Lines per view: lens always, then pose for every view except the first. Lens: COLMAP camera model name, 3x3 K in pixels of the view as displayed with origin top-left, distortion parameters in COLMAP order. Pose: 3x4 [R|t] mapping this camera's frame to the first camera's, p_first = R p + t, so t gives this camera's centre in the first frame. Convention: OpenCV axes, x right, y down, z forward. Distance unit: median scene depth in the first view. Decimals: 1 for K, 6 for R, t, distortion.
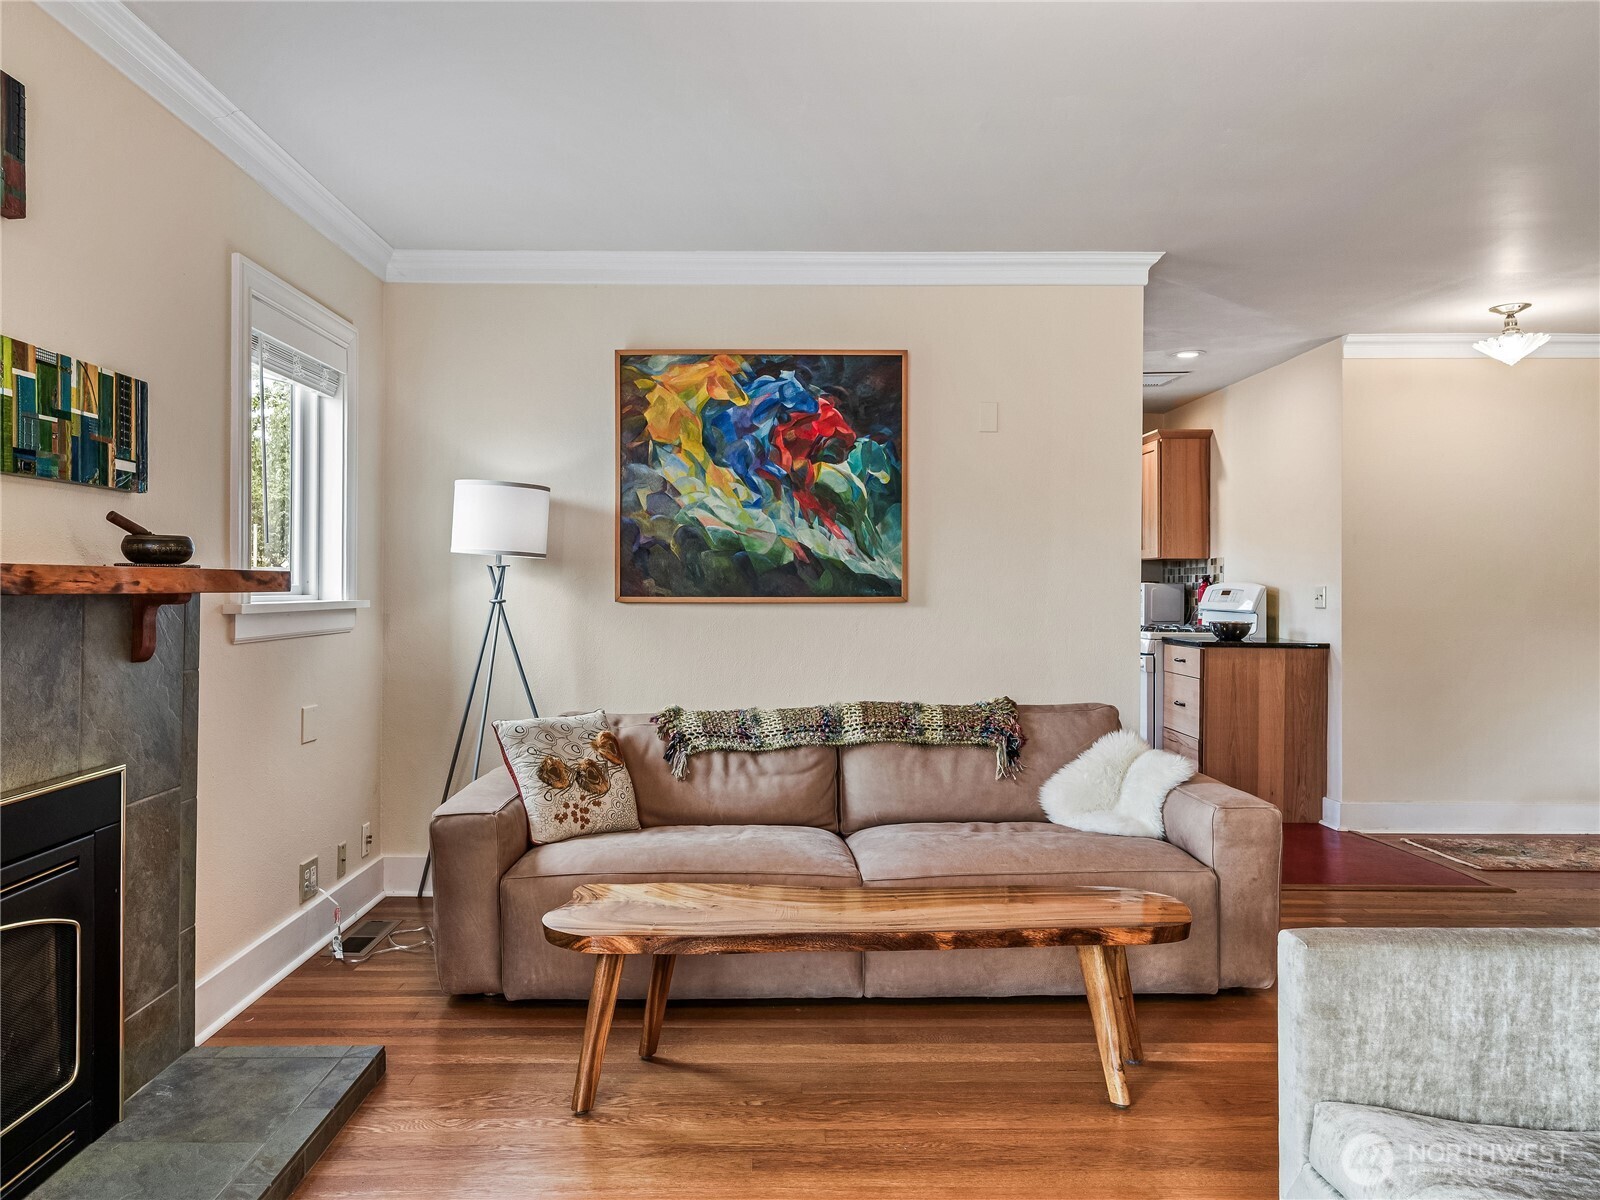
lens RADIAL K [[1121.1, 0, 799.4], [0, 1121.1, 583.7], [0, 0, 1]] dist [0.003640, -0.001139]
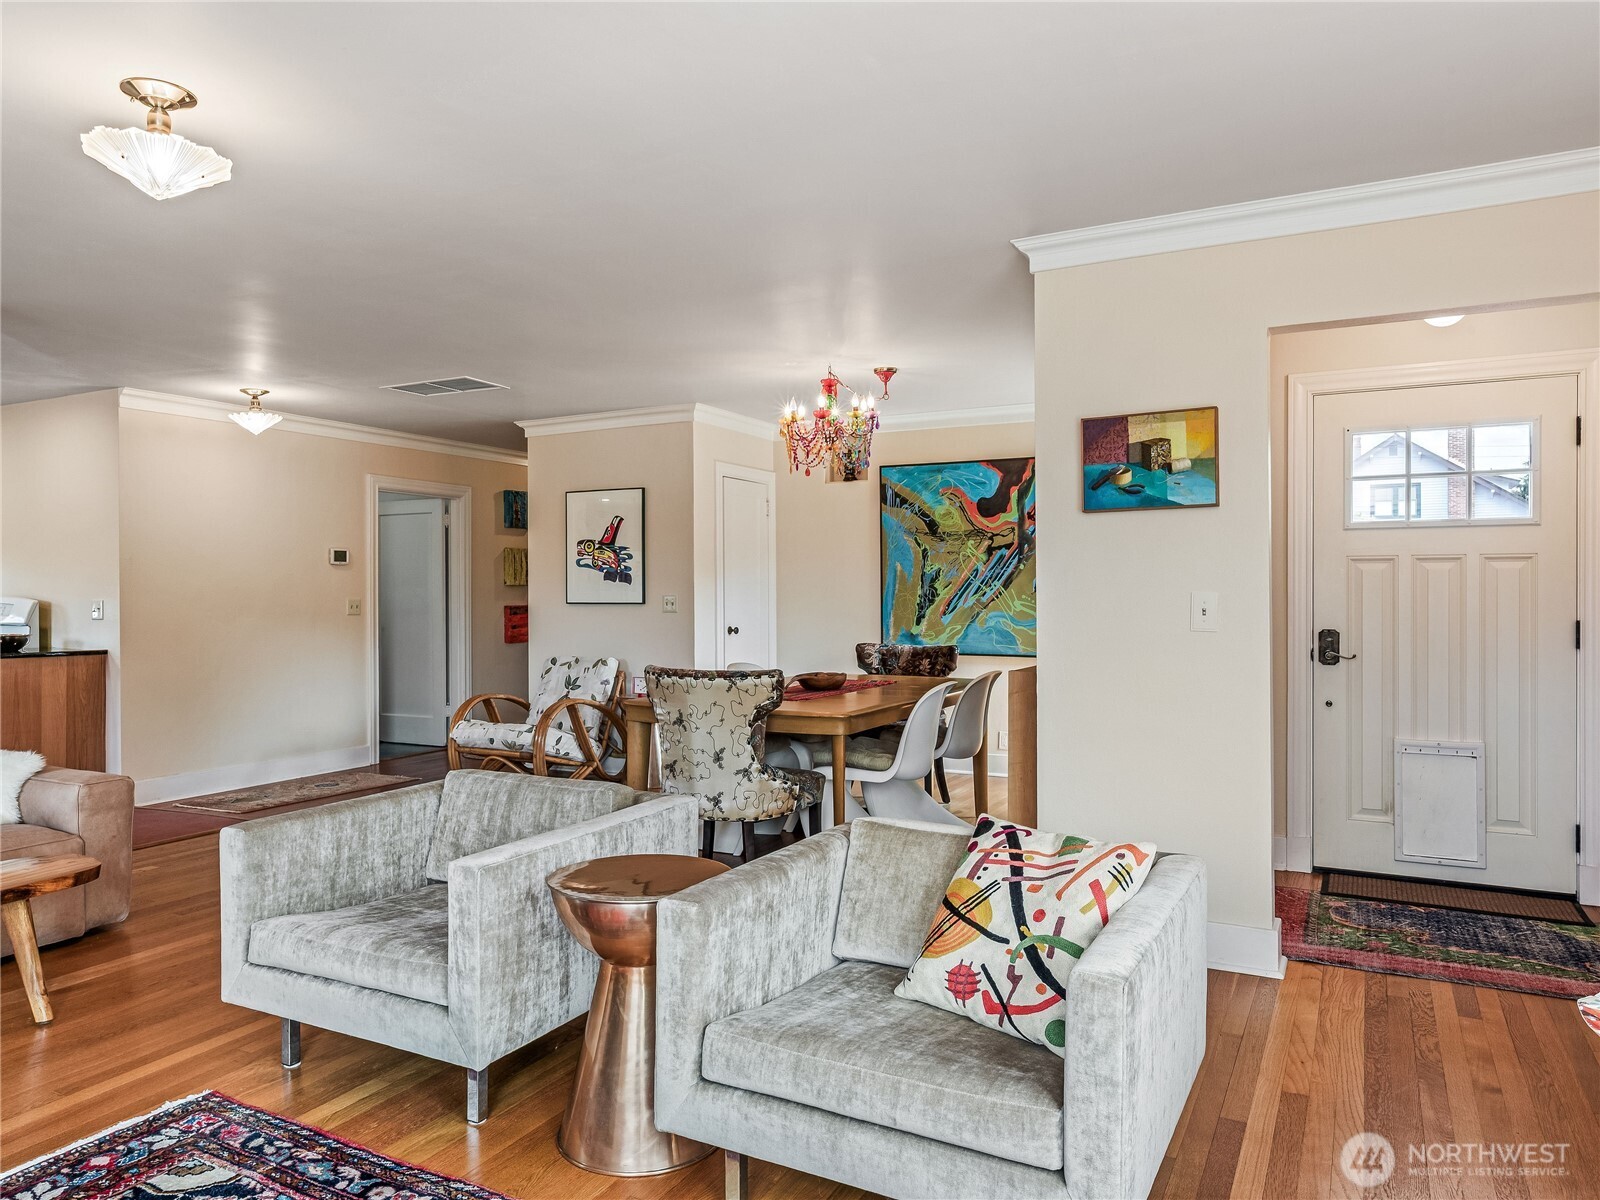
lens RADIAL K [[995.8, 0, 799.2], [0, 995.8, 595.7], [0, 0, 1]] dist [0.006145, -0.000176]
pose [[0.444319, -0.005780, 0.895850, -0.242919], [0.001483, 0.999983, 0.005716, -0.013627], [-0.895867, -0.001212, 0.444320, -0.182977]]
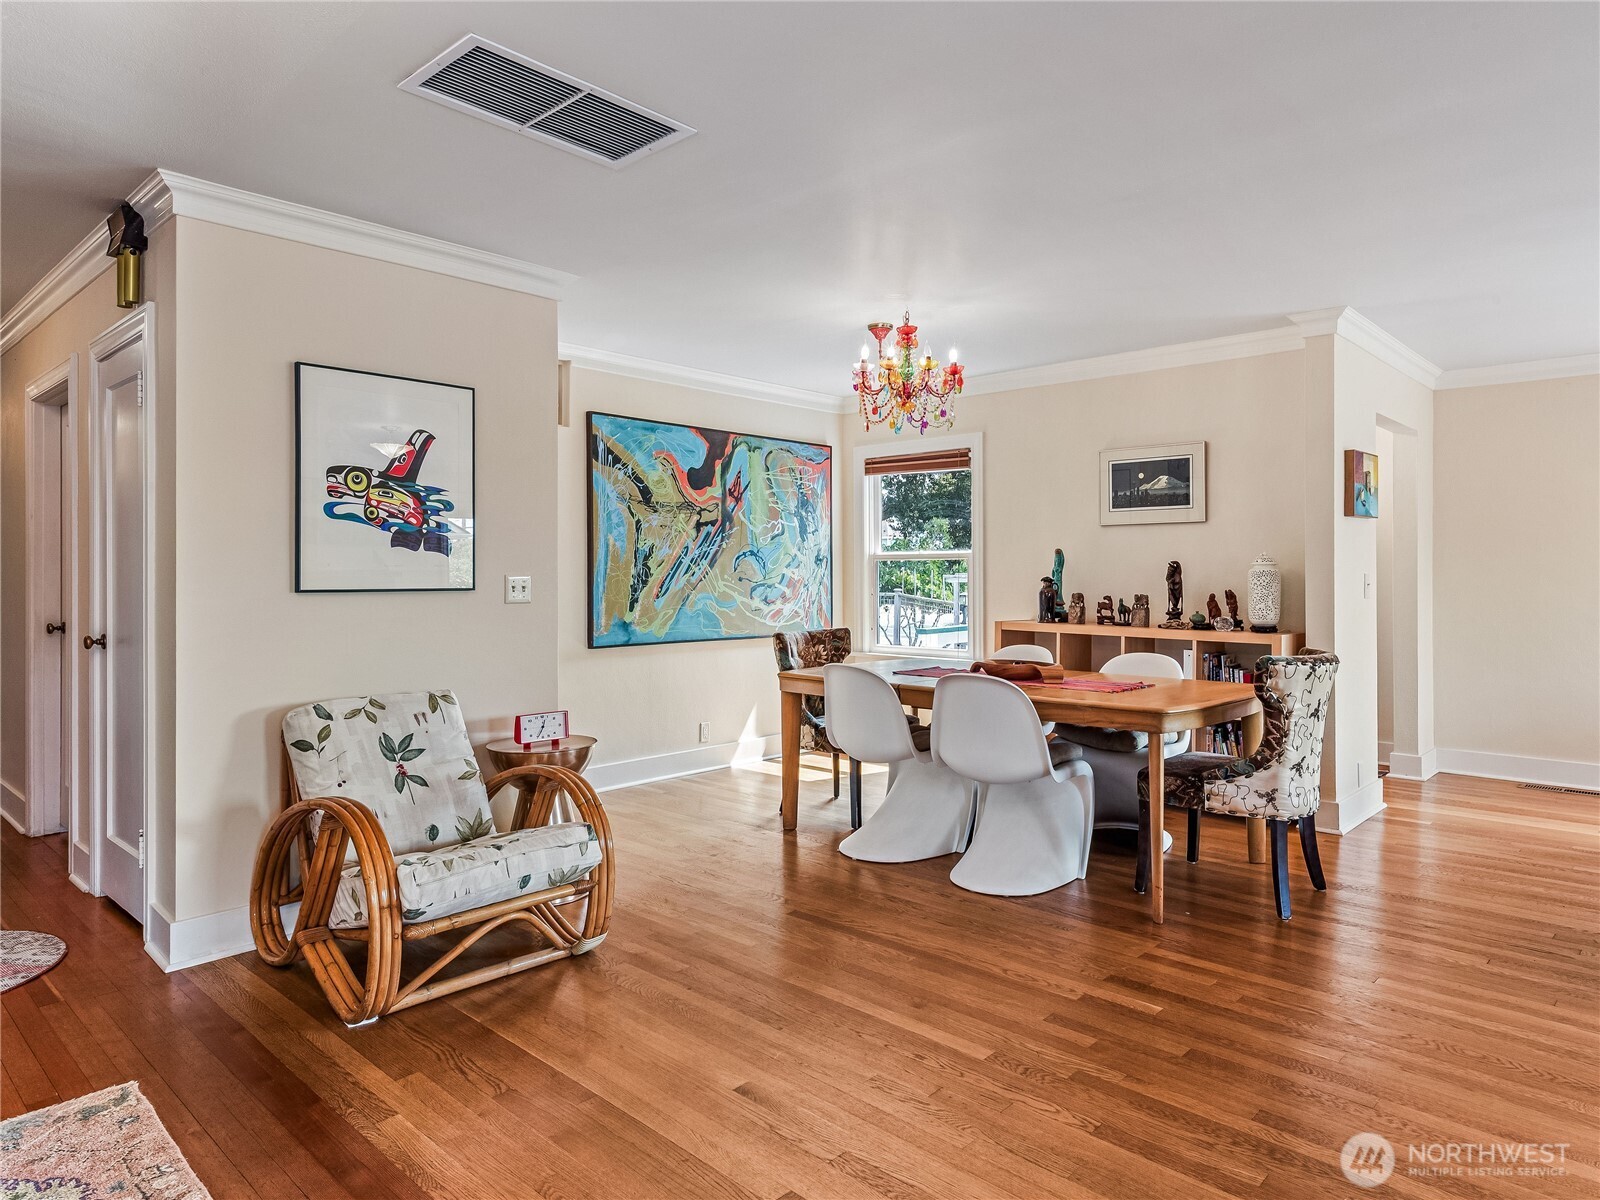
lens RADIAL K [[933.5, 0, 823.6], [0, 933.5, 568.6], [0, 0, 1]] dist [0.009902, -0.001080]
pose [[-0.725284, 0.000451, 0.688450, 0.493530], [-0.002453, 0.999992, -0.003239, -0.008712], [-0.688445, -0.004038, -0.725277, 1.777373]]
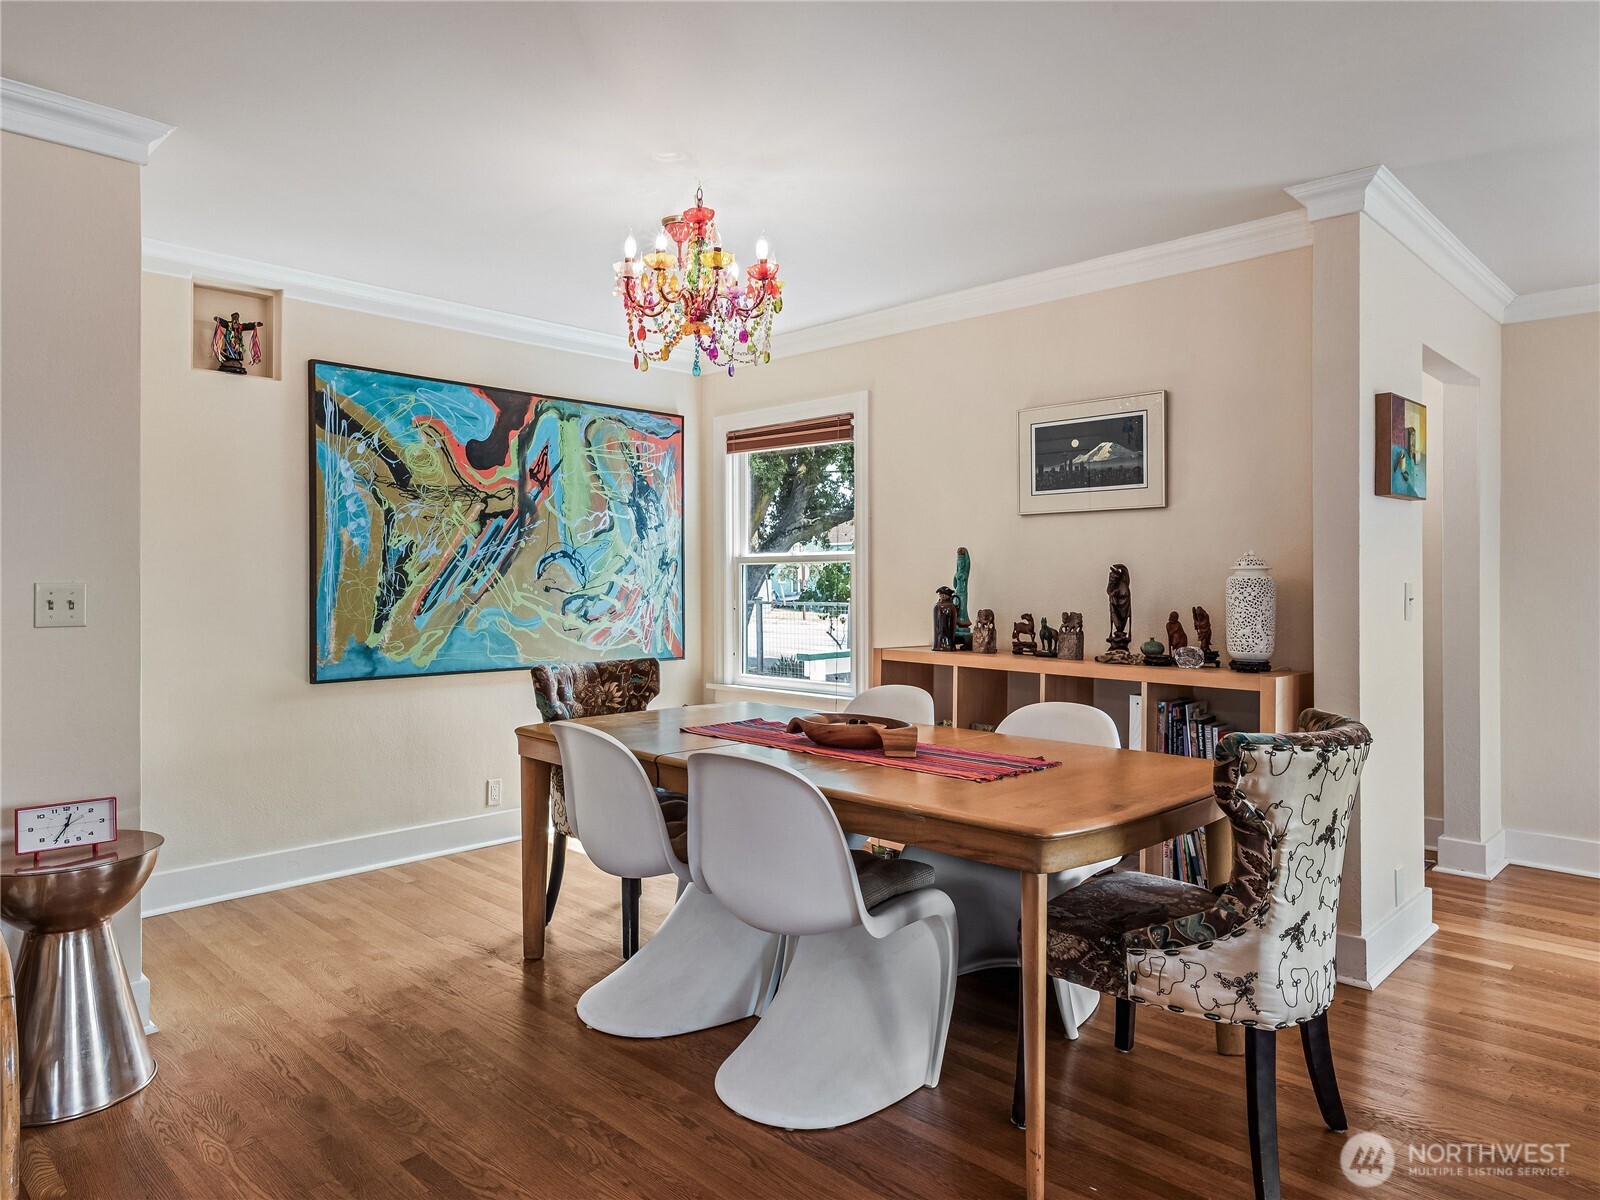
lens RADIAL K [[995.8, 0, 740.5], [0, 995.8, 576.5], [0, 0, 1]] dist [0.006145, -0.000176]
pose [[-0.689466, -0.000779, 0.724317, 0.626795], [-0.003936, 0.999989, -0.002671, -0.009117], [-0.724307, -0.004692, -0.689462, 1.299355]]
